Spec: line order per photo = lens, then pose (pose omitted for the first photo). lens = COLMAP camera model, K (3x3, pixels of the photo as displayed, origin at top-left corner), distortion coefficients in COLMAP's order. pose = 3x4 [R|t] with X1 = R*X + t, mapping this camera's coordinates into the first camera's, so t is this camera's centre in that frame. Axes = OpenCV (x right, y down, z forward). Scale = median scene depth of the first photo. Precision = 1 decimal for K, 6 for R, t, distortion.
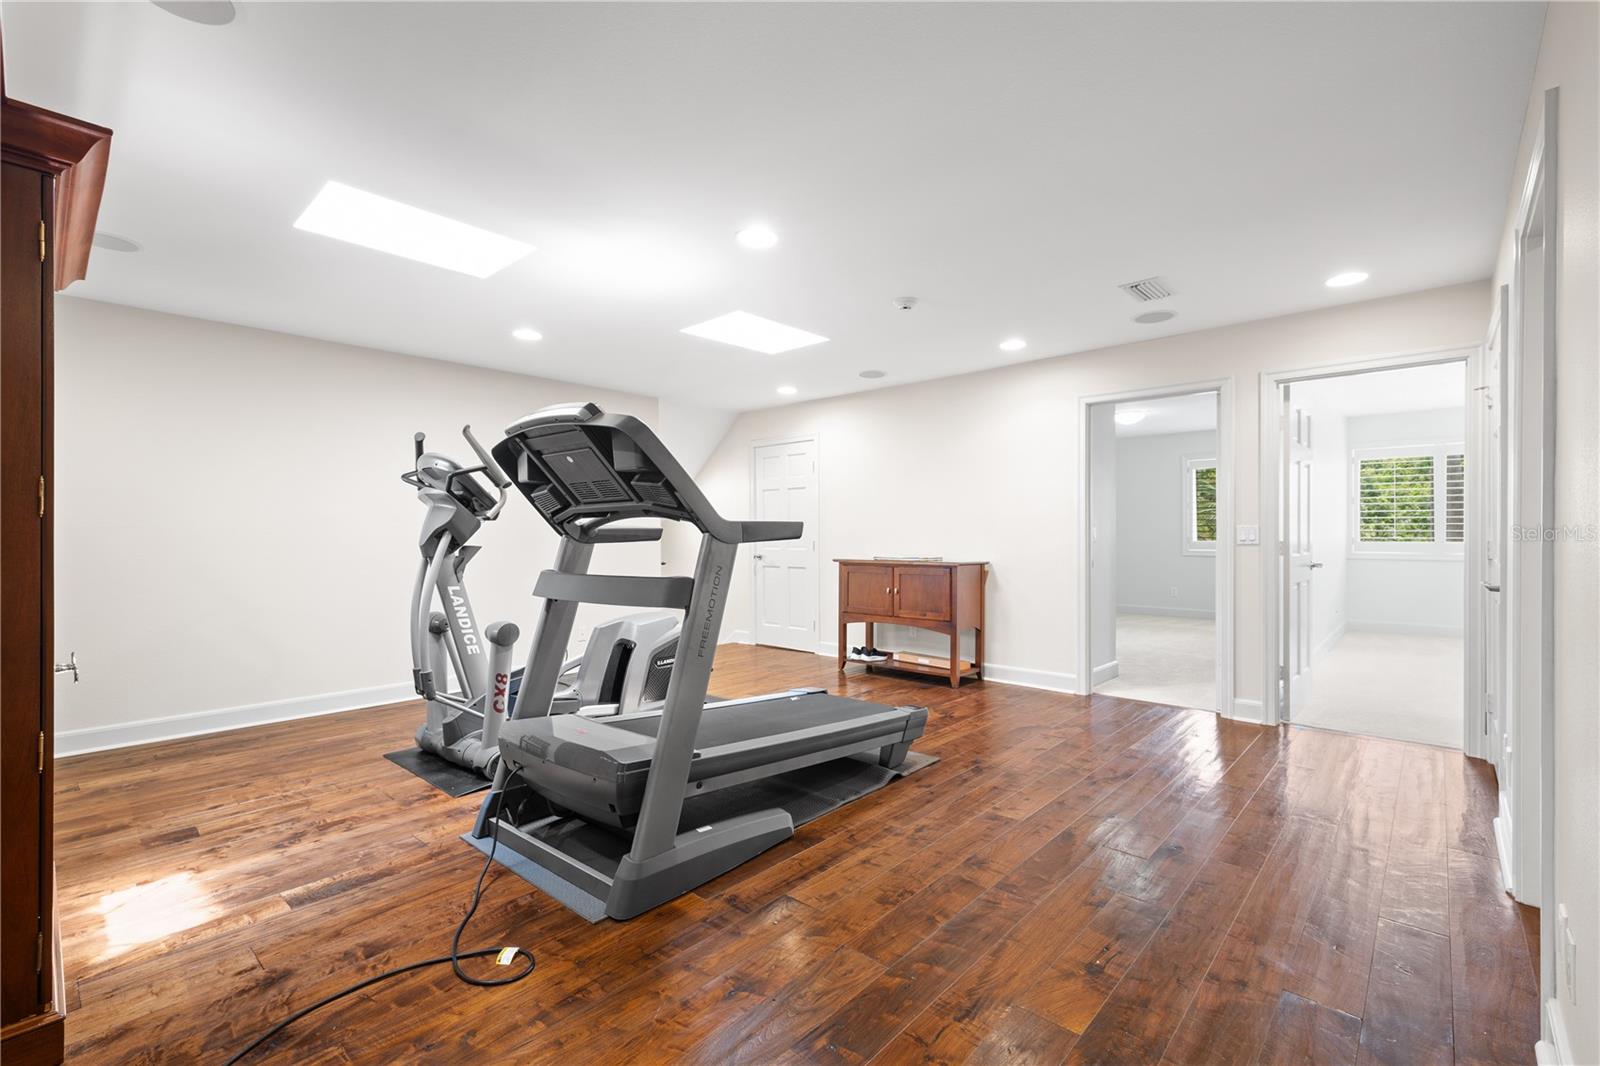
lens RADIAL K [[705.4, 0, 800.0], [0, 705.4, 533.0], [0, 0, 1]] dist [0.000200, 0.000280]
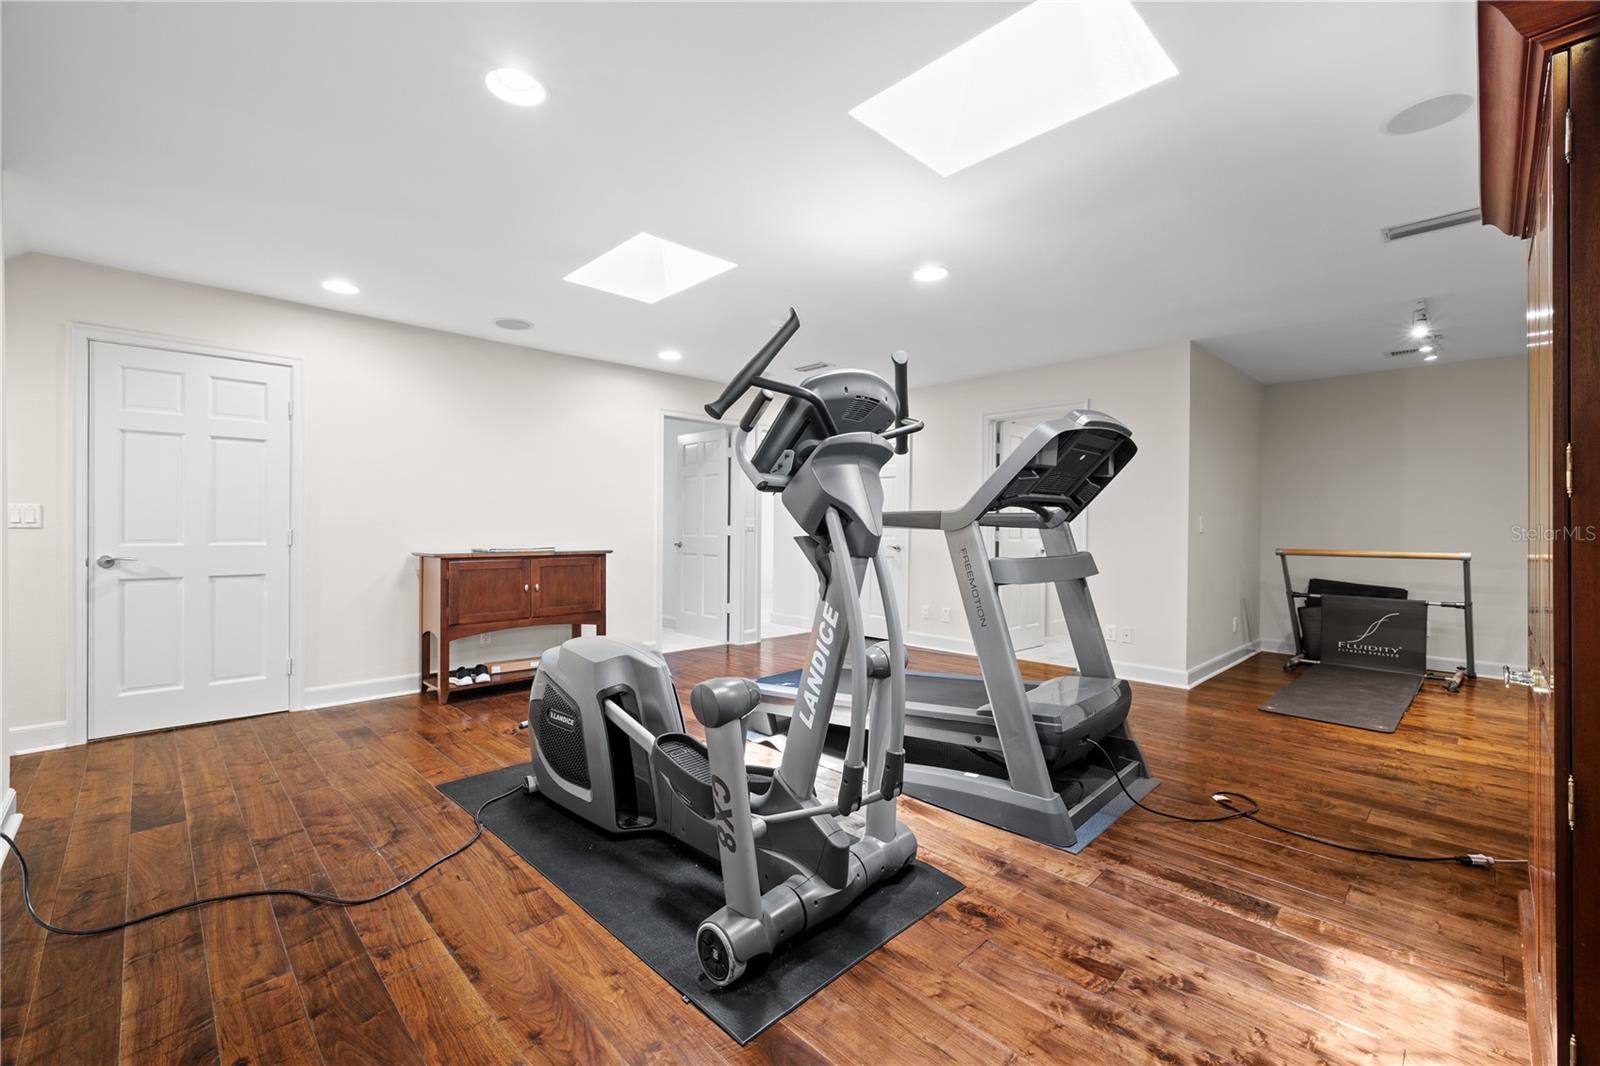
lens RADIAL K [[672.6, 0, 798.7], [0, 672.6, 522.3], [0, 0, 1]] dist [0.000982, 0.000237]
pose [[0.056155, 0.005538, 0.998407, -1.453685], [-0.006793, 0.999964, -0.005165, 0.010785], [-0.998399, -0.006492, 0.056191, 1.391618]]
